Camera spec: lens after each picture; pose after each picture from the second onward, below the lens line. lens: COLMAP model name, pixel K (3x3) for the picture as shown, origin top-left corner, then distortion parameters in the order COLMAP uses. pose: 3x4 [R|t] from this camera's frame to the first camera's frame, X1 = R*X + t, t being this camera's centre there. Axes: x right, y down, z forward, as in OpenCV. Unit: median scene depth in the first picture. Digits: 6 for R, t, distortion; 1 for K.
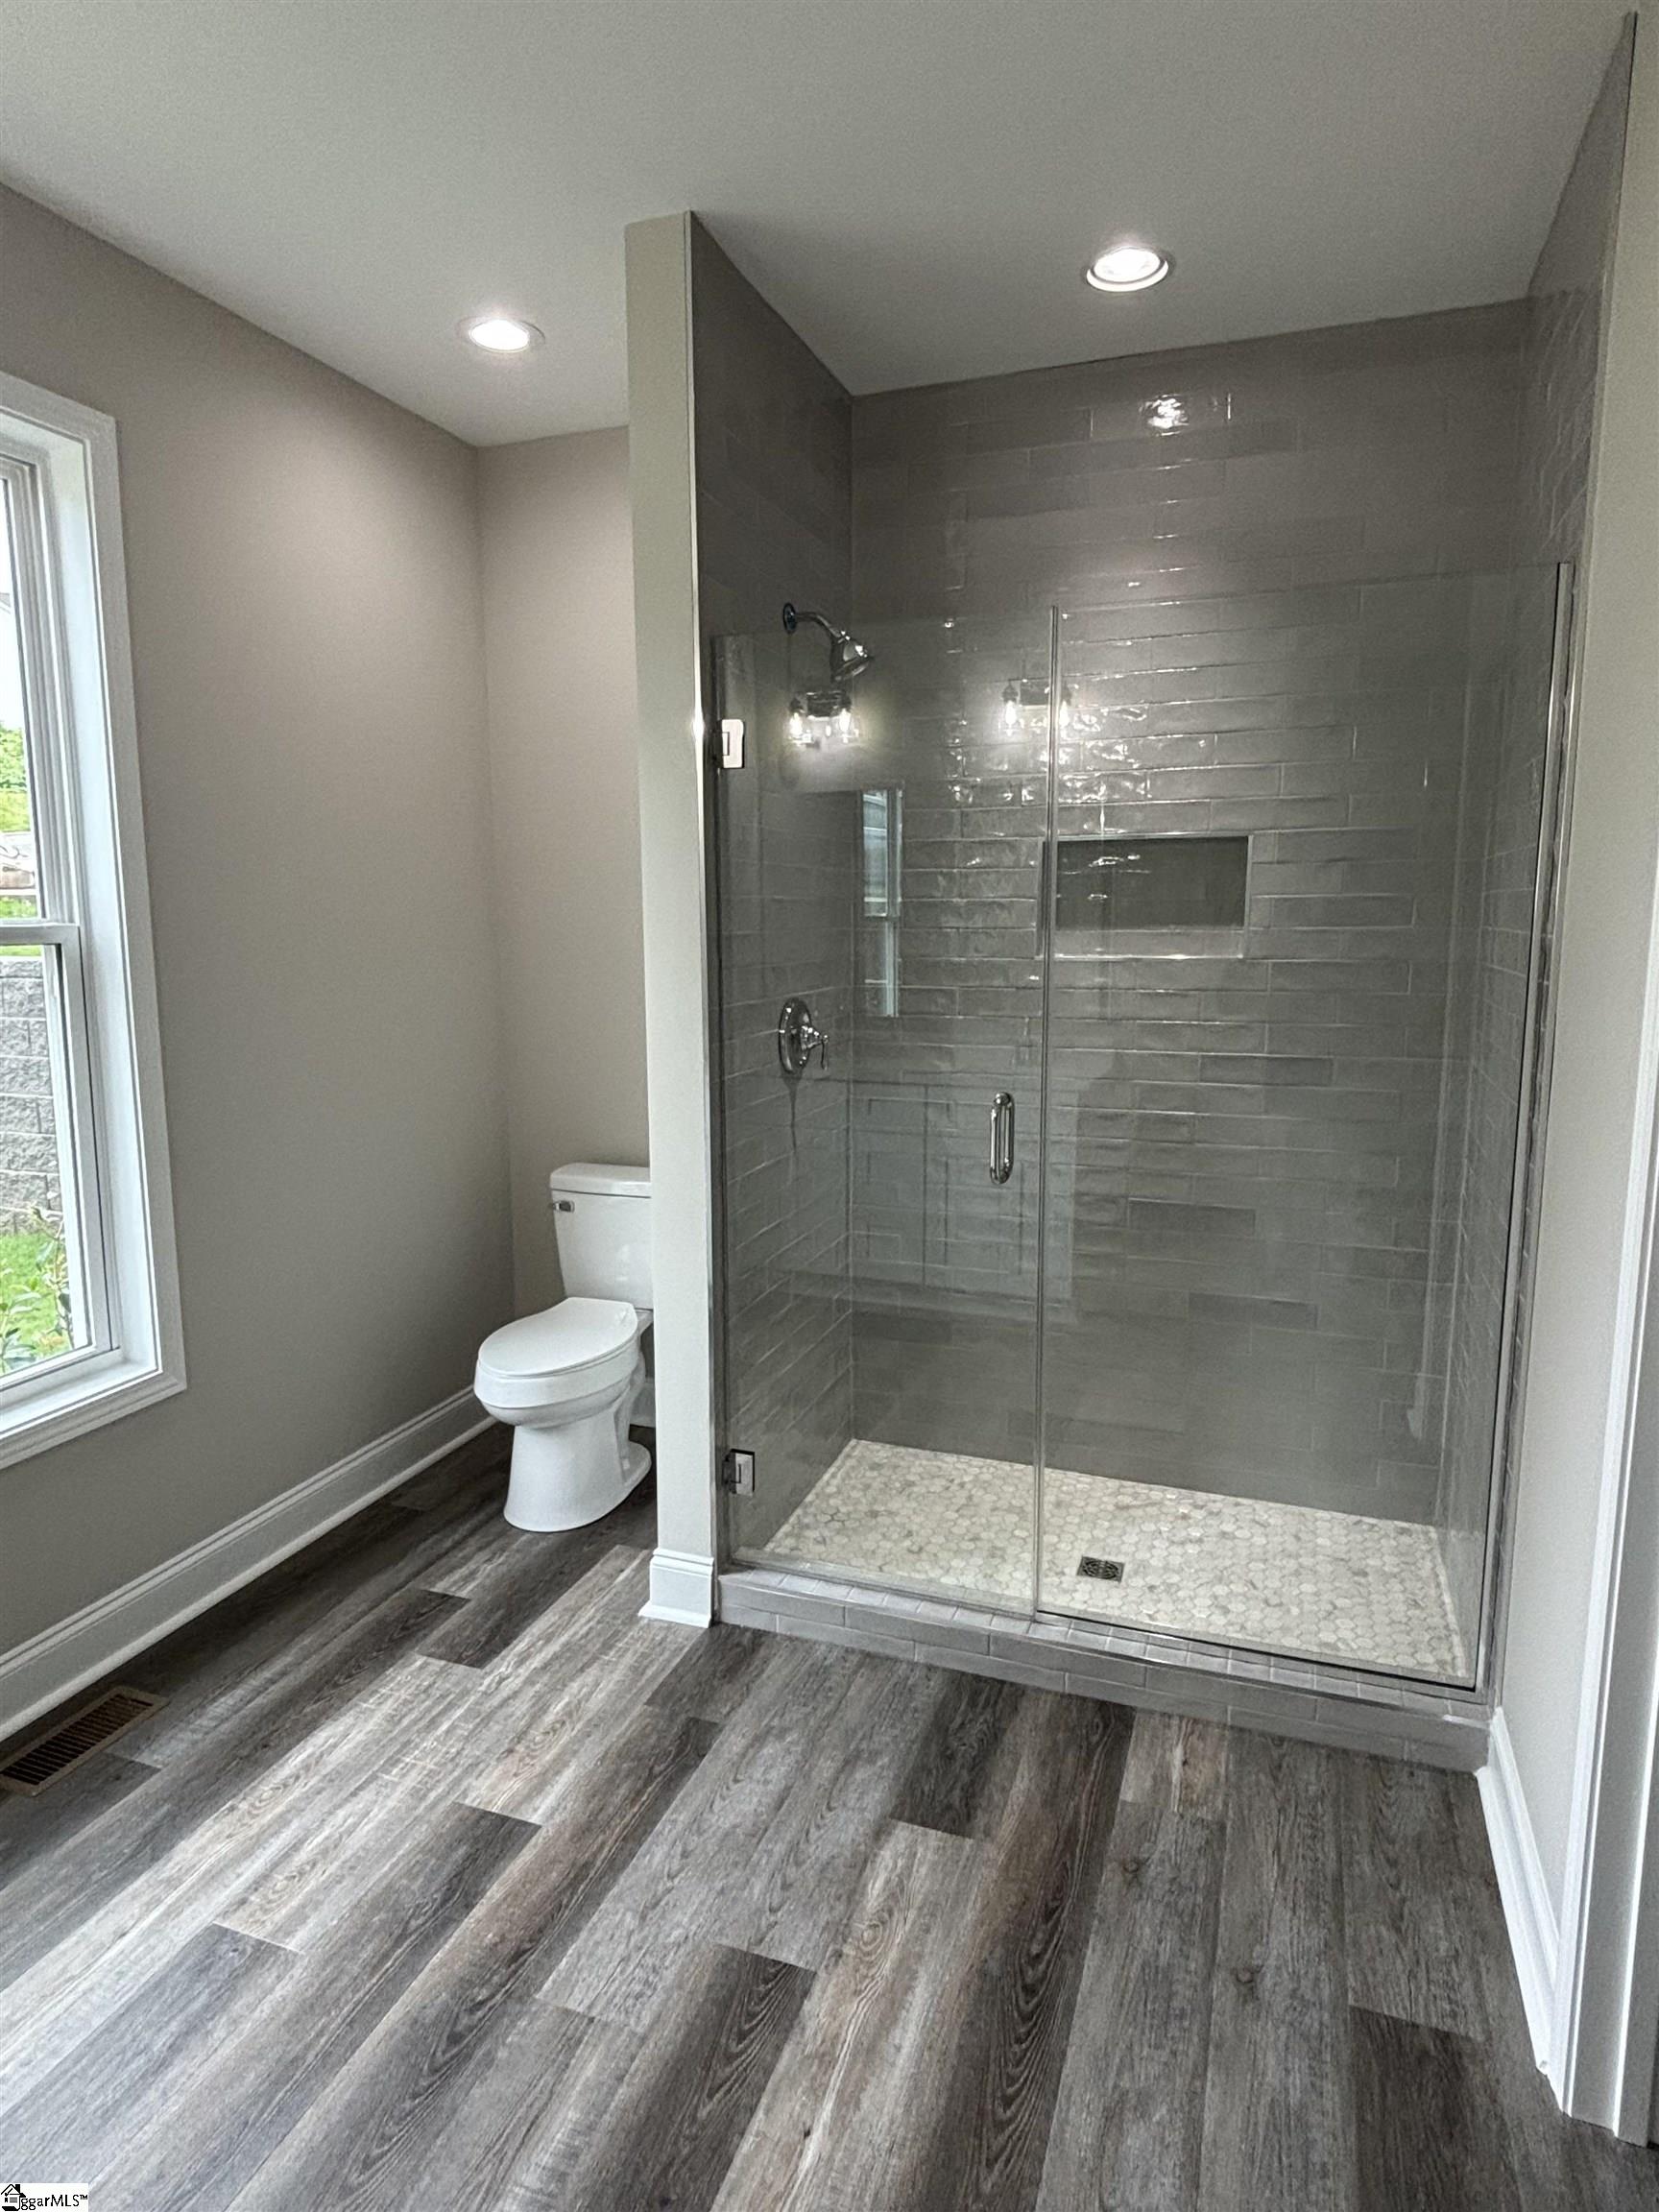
lens RADIAL K [[1286.9, 0, 821.3], [0, 1286.9, 1102.5], [0, 0, 1]] dist [0.012286, -0.012054]
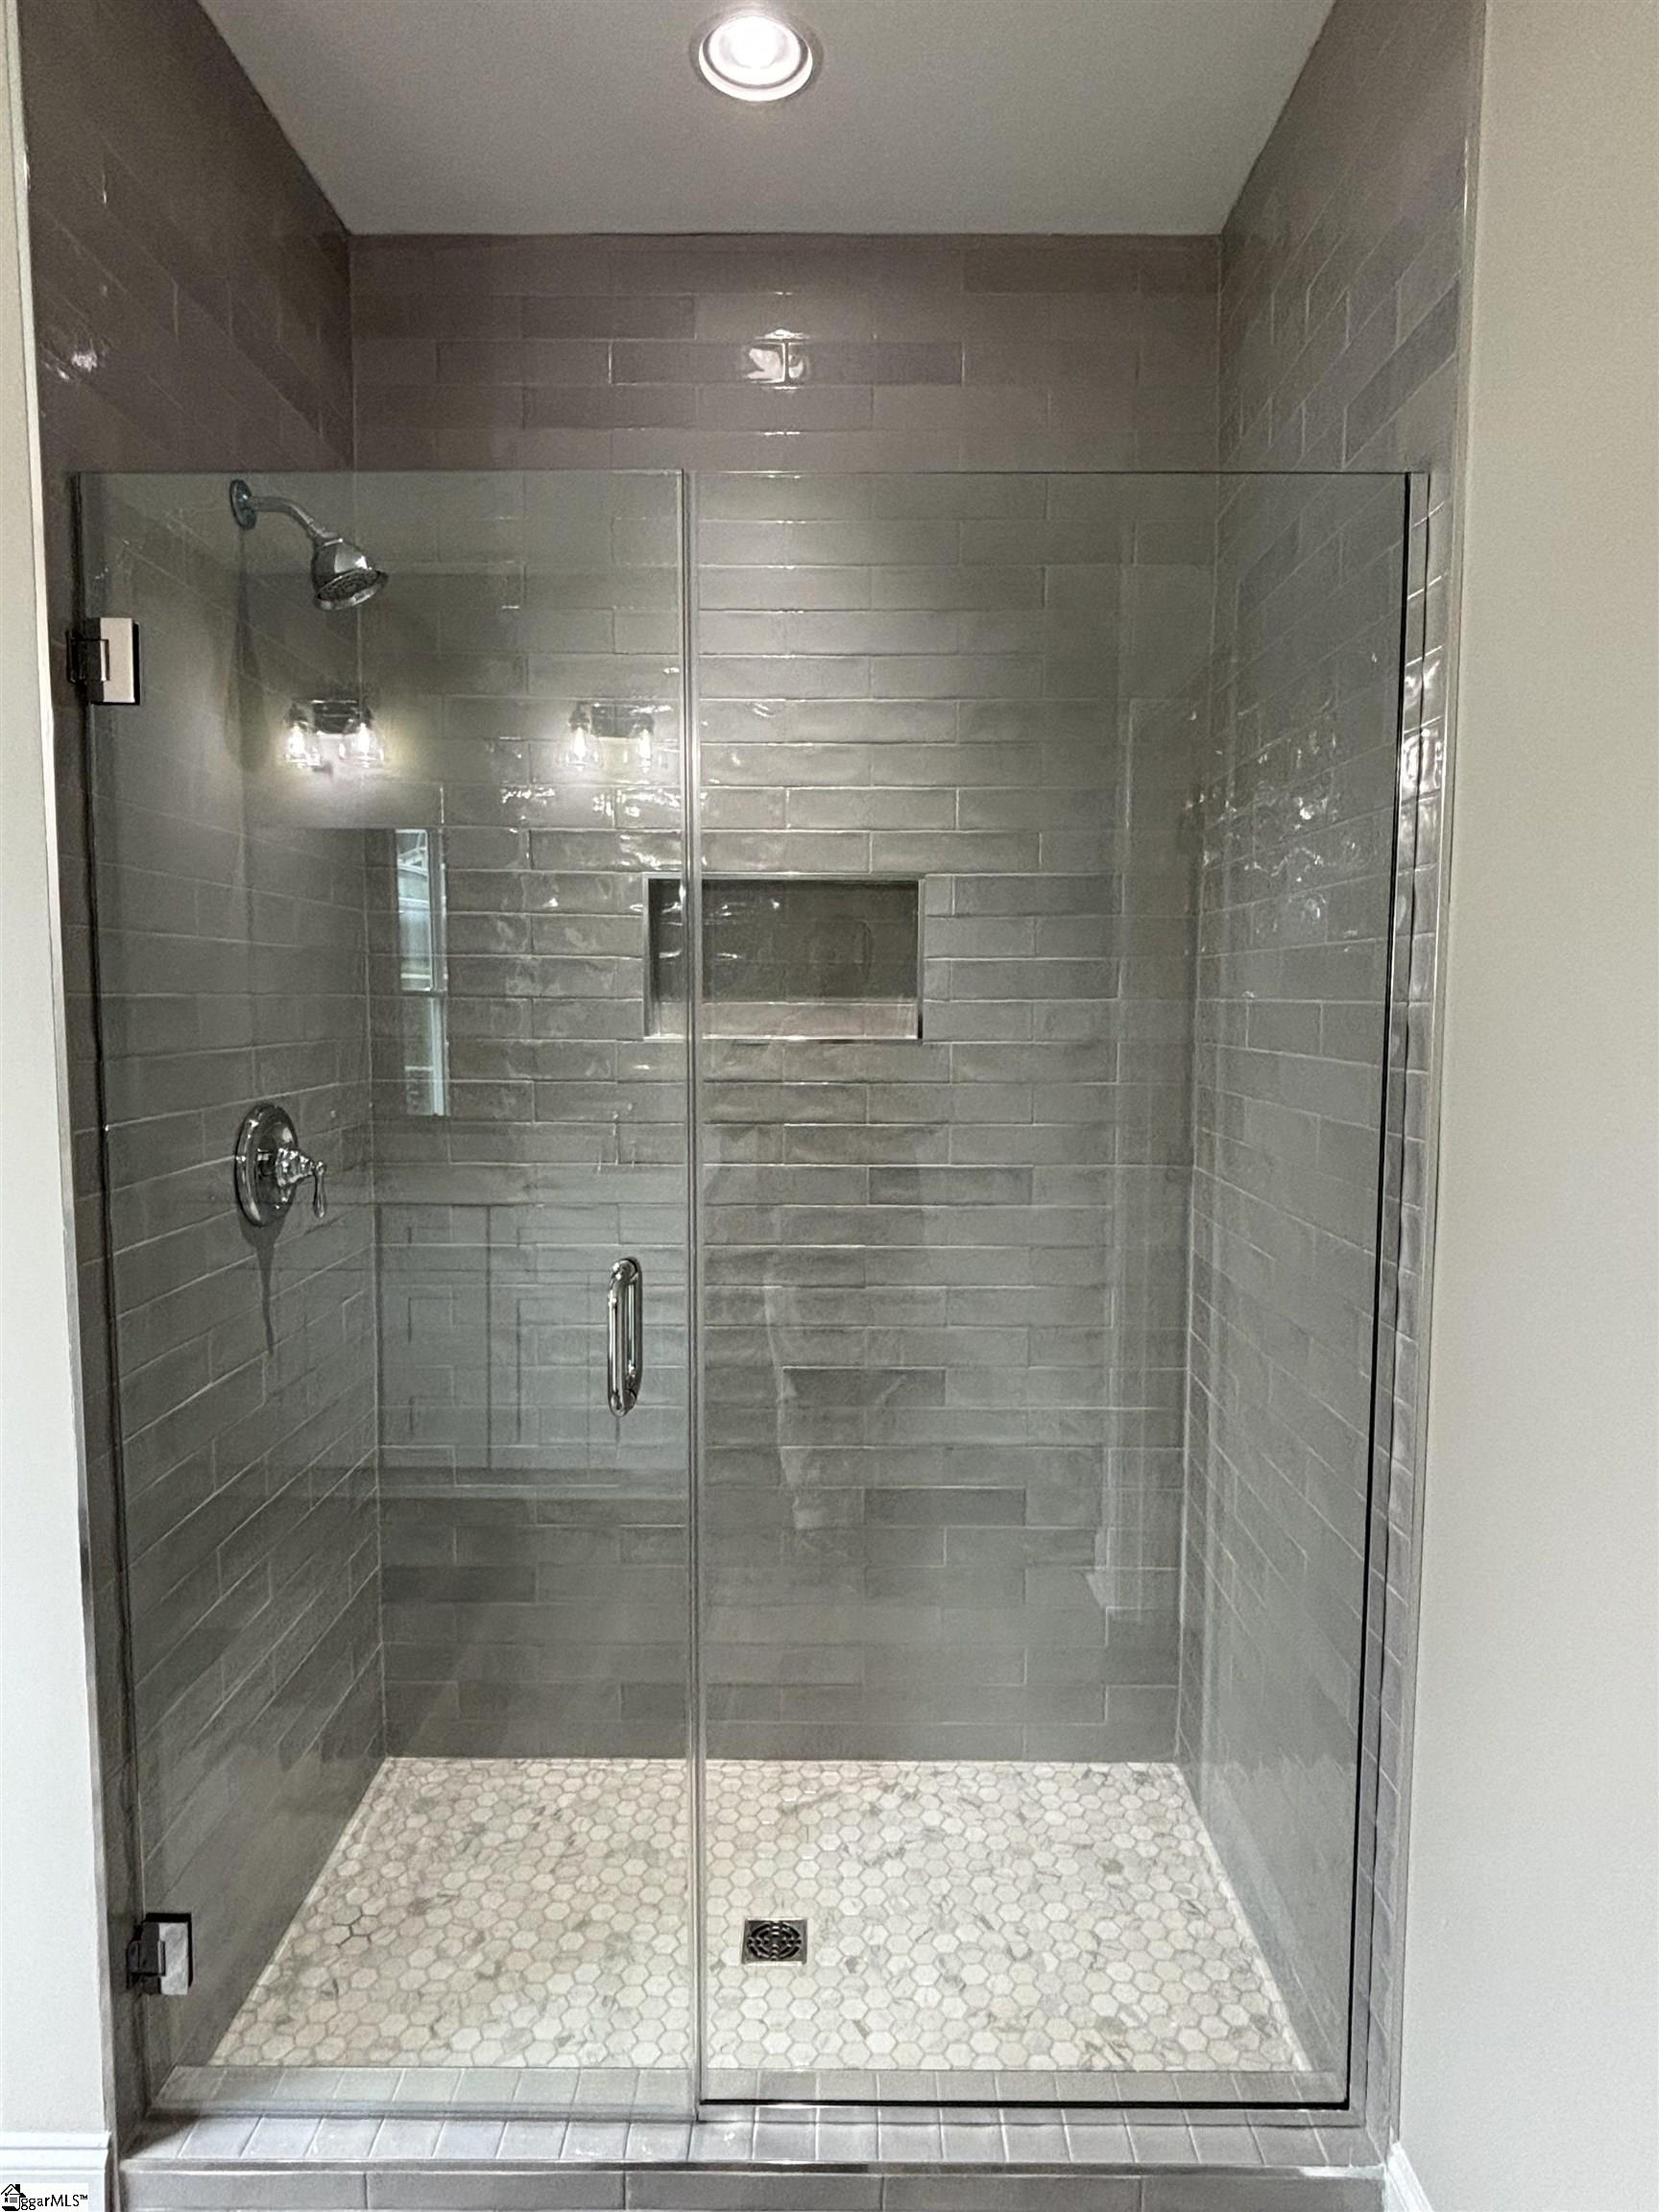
lens RADIAL K [[1286.9, 0, 842.7], [0, 1286.9, 1109.6], [0, 0, 1]] dist [0.012286, -0.012054]
pose [[0.937089, -0.019788, 0.348530, 0.022022], [0.041147, 0.997694, -0.053986, -0.031510], [-0.346657, 0.064931, 0.935742, 0.307601]]
